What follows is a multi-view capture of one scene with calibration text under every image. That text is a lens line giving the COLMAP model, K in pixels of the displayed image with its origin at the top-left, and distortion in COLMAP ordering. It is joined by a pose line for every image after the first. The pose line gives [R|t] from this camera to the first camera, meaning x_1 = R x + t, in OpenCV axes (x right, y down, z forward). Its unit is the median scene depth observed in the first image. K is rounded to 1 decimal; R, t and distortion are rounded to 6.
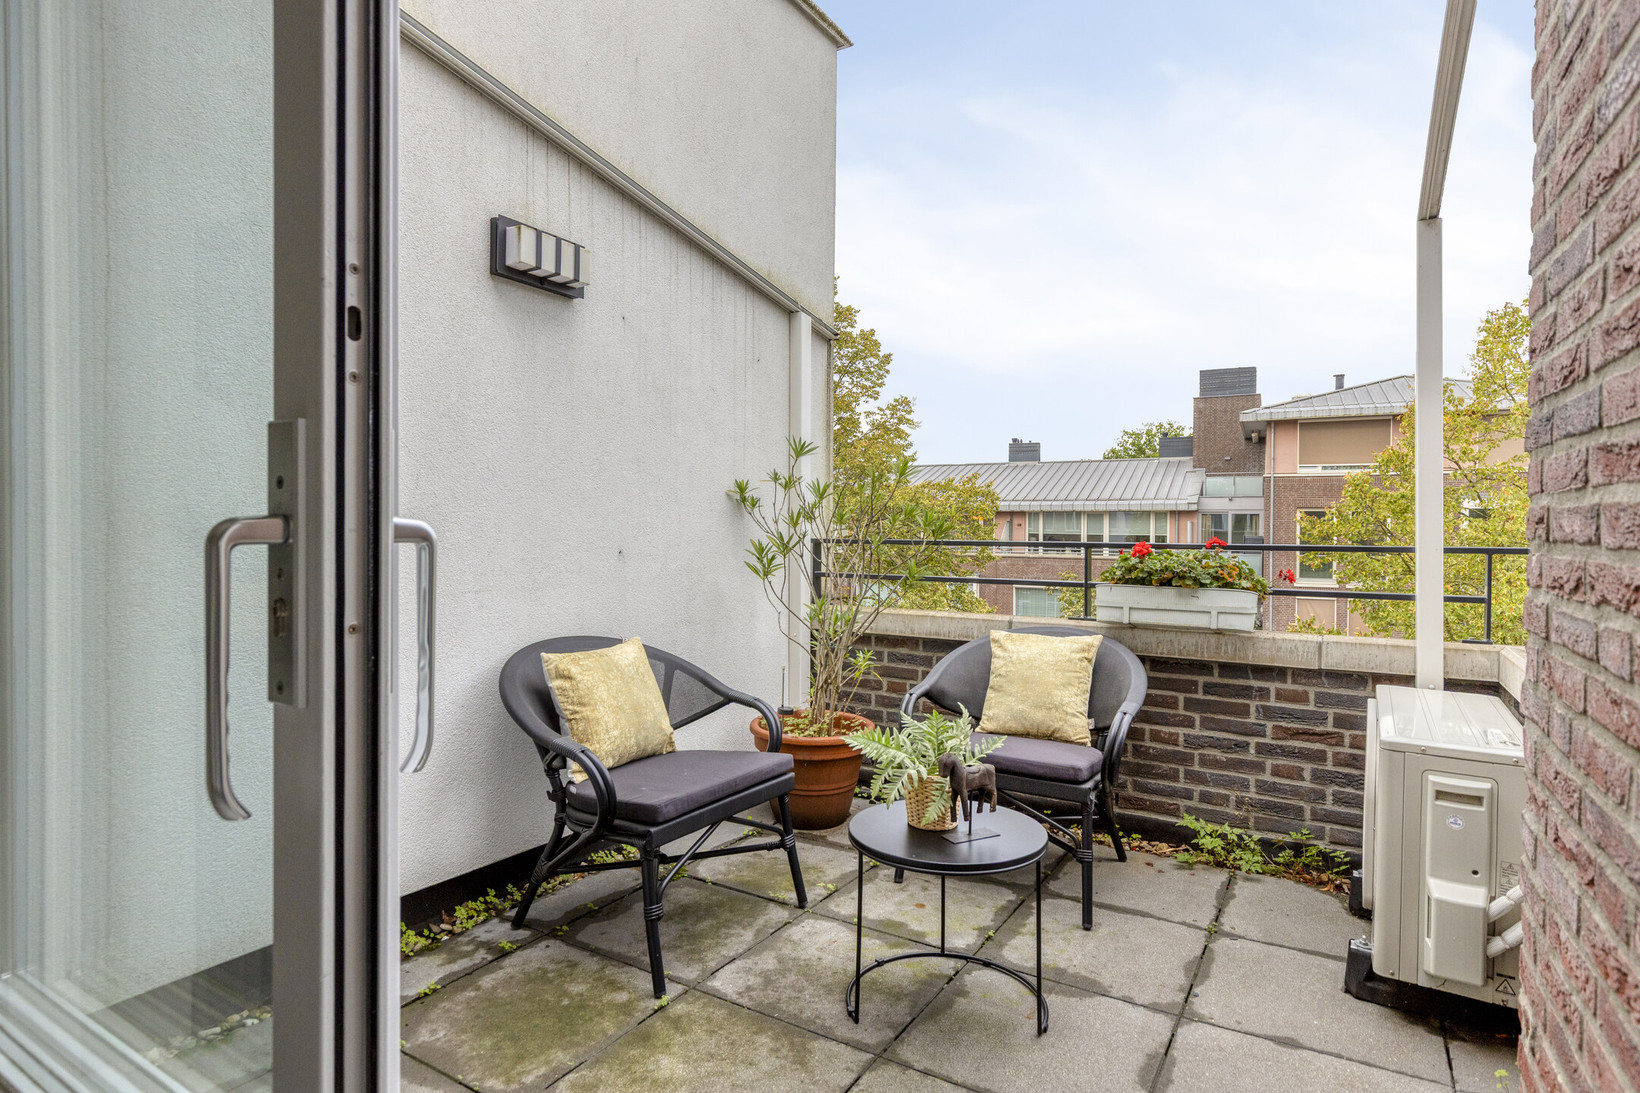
lens RADIAL K [[860.8, 0, 826.0], [0, 860.8, 536.7], [0, 0, 1]] dist [0.003748, 0.000401]
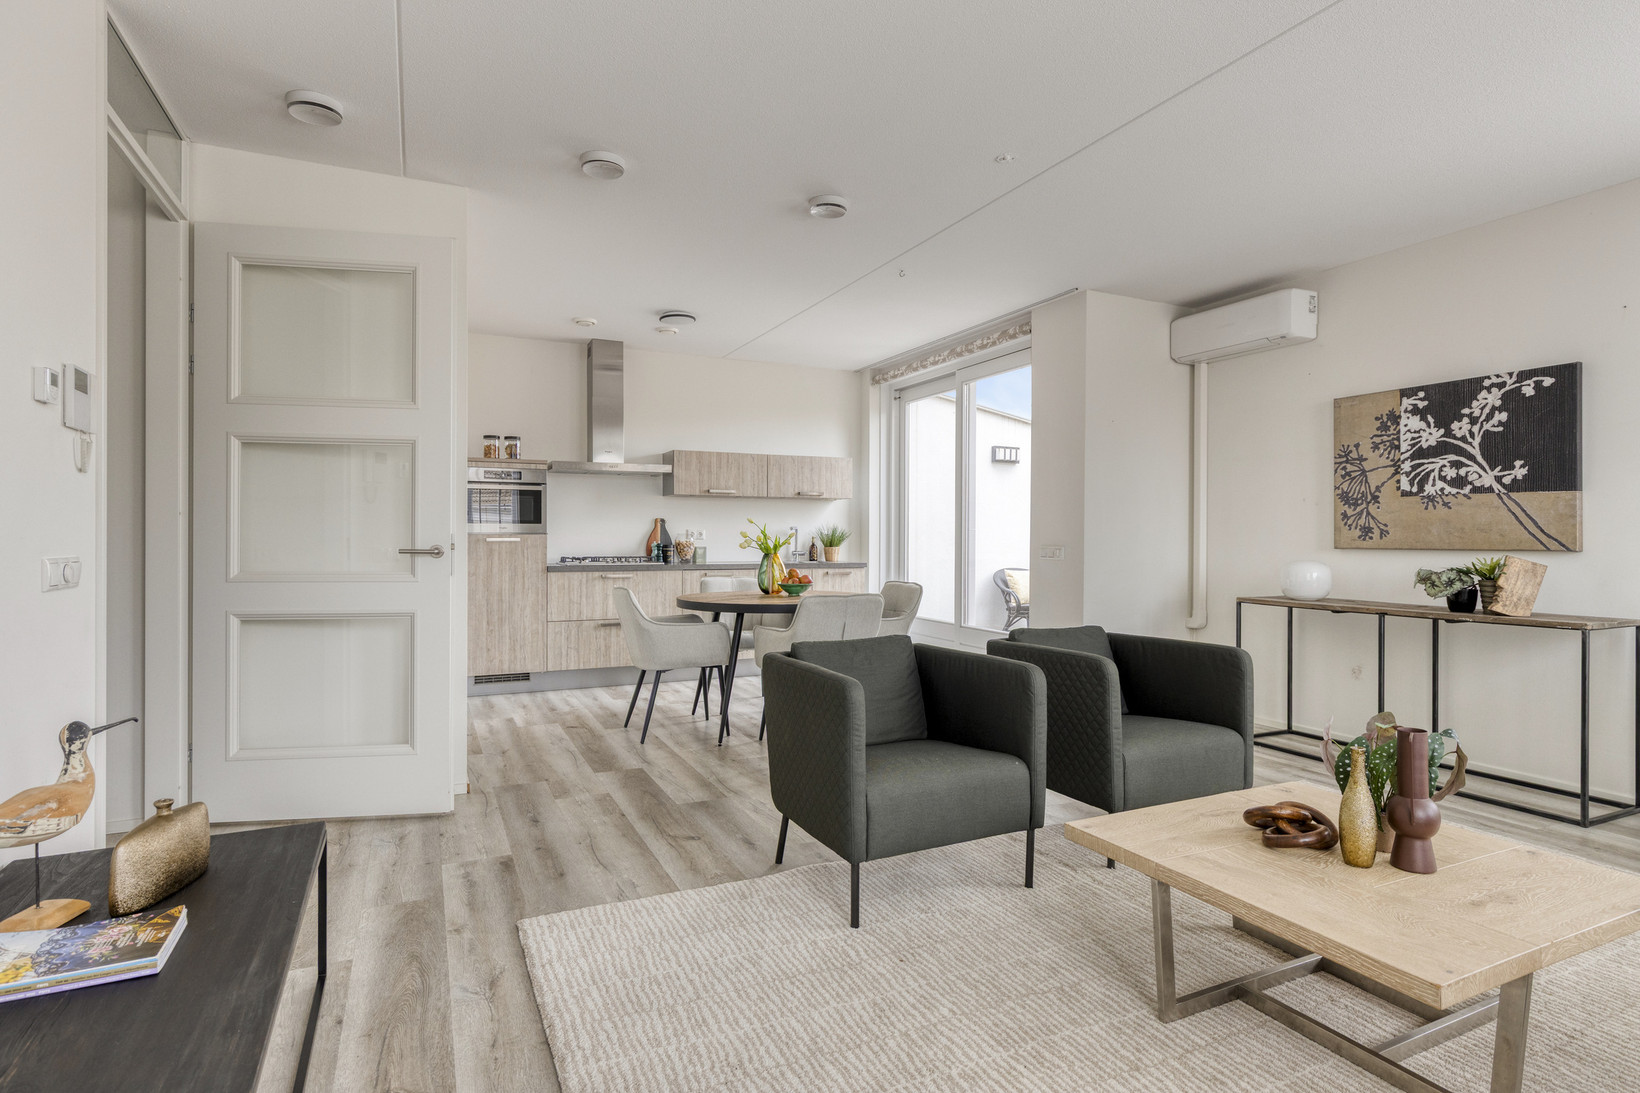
lens RADIAL K [[860.8, 0, 826.0], [0, 860.8, 536.7], [0, 0, 1]] dist [0.003748, 0.000401]
pose [[0.833518, -0.001359, -0.552491, 0.958965], [-0.009190, 0.999825, -0.016324, 0.063077], [0.552416, 0.018684, 0.833359, -2.230257]]
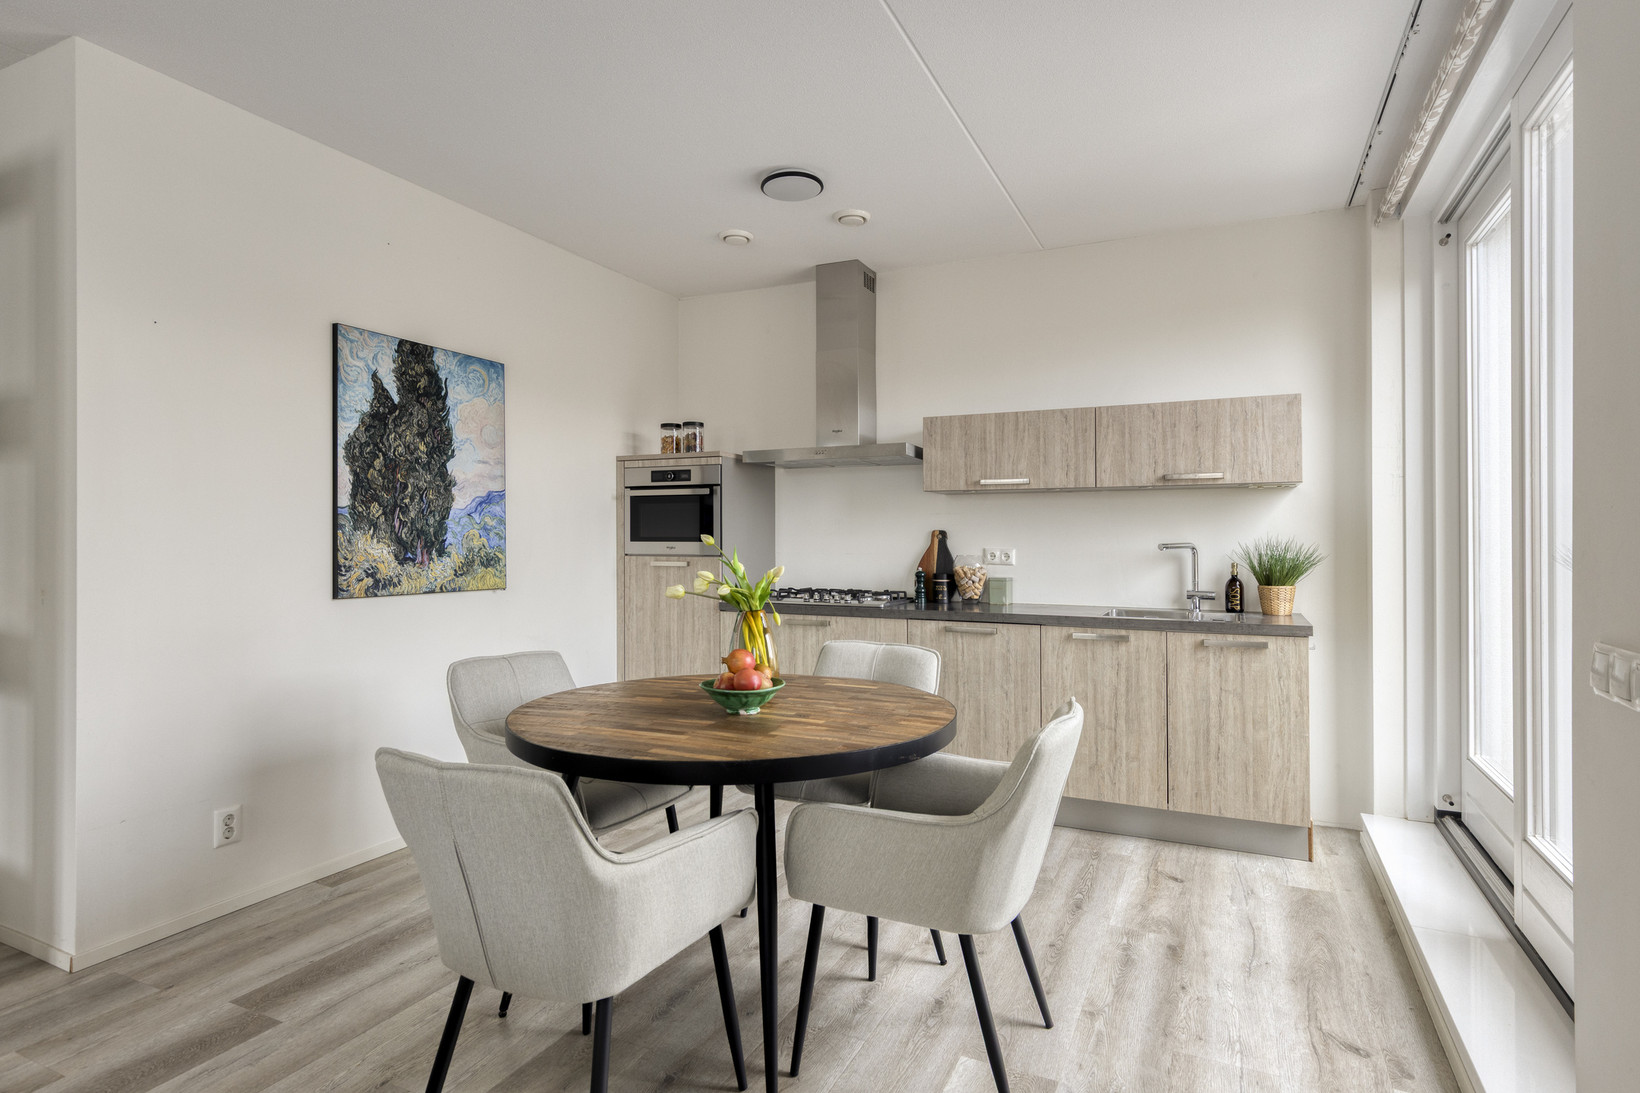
lens RADIAL K [[860.8, 0, 826.0], [0, 860.8, 536.7], [0, 0, 1]] dist [0.003748, 0.000401]
pose [[0.102080, -0.007662, -0.994747, 0.655282], [-0.020061, 0.999751, -0.009759, -0.005994], [0.994574, 0.020952, 0.101901, -0.536093]]
